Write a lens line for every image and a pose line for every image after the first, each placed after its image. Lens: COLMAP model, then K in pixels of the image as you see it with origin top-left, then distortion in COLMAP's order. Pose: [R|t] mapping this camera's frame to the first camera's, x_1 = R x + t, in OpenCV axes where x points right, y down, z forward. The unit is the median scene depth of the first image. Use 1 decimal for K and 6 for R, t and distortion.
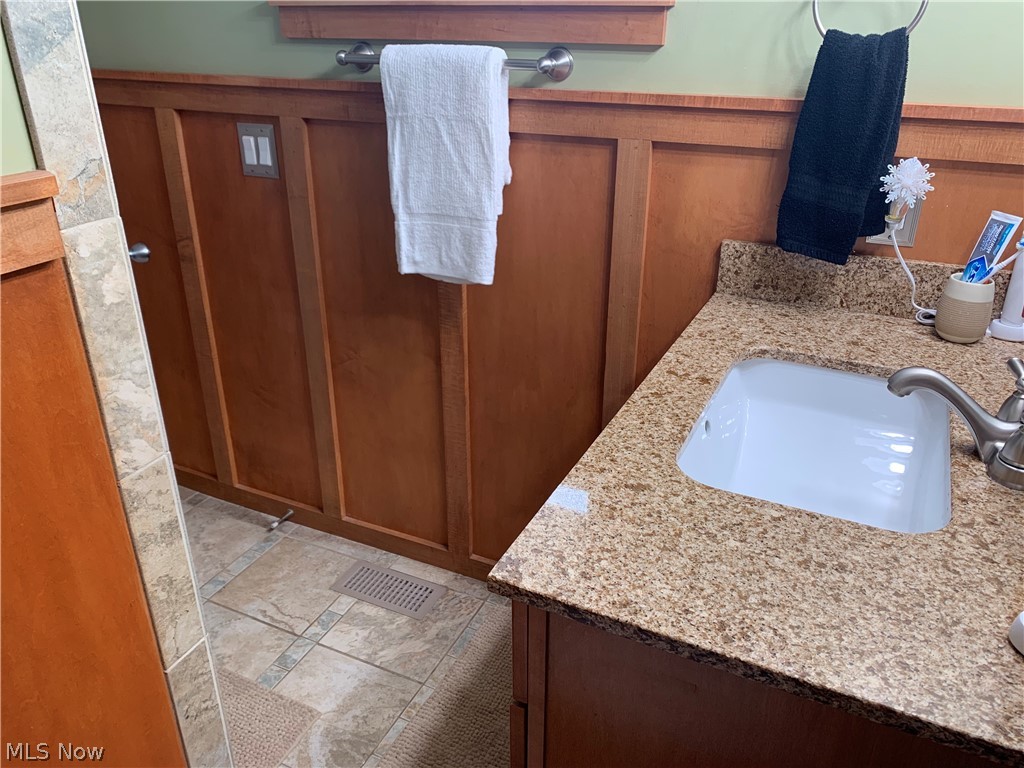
lens RADIAL K [[796.2, 0, 514.7], [0, 796.2, 388.0], [0, 0, 1]] dist [0.048628, -0.062895]
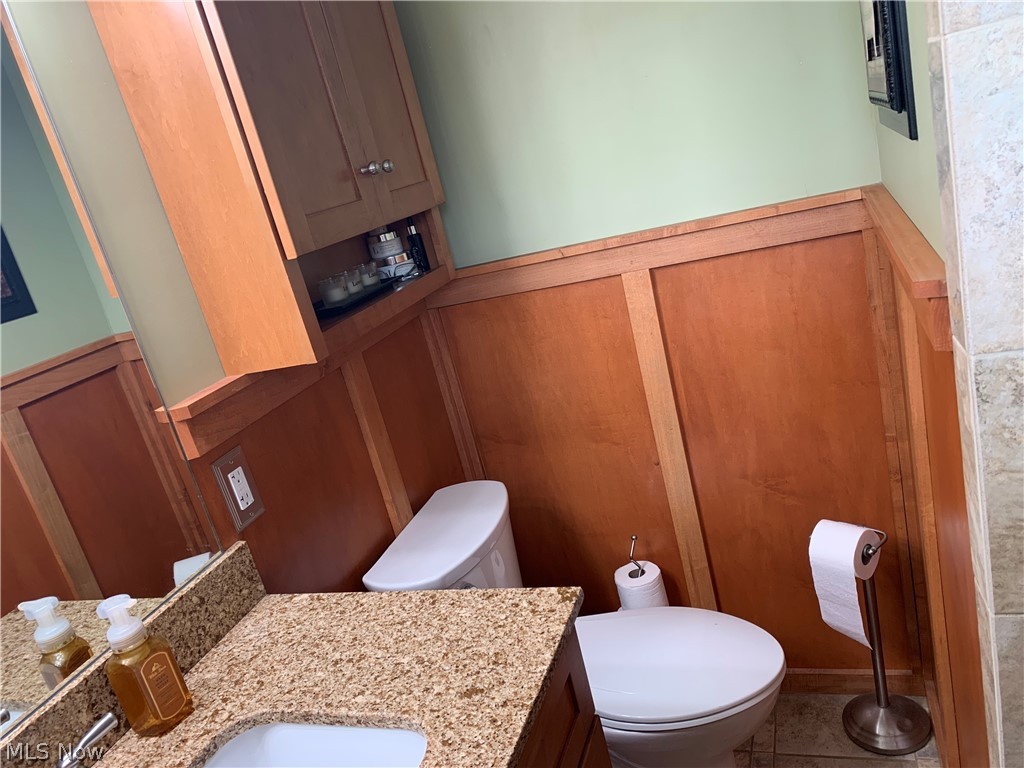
lens RADIAL K [[796.2, 0, 514.7], [0, 796.2, 388.0], [0, 0, 1]] dist [0.048628, -0.062895]
pose [[-0.964732, 0.259841, -0.042130, 0.044613], [0.165263, 0.722443, 0.671390, -0.914034], [0.204891, 0.640749, -0.739906, 1.641493]]
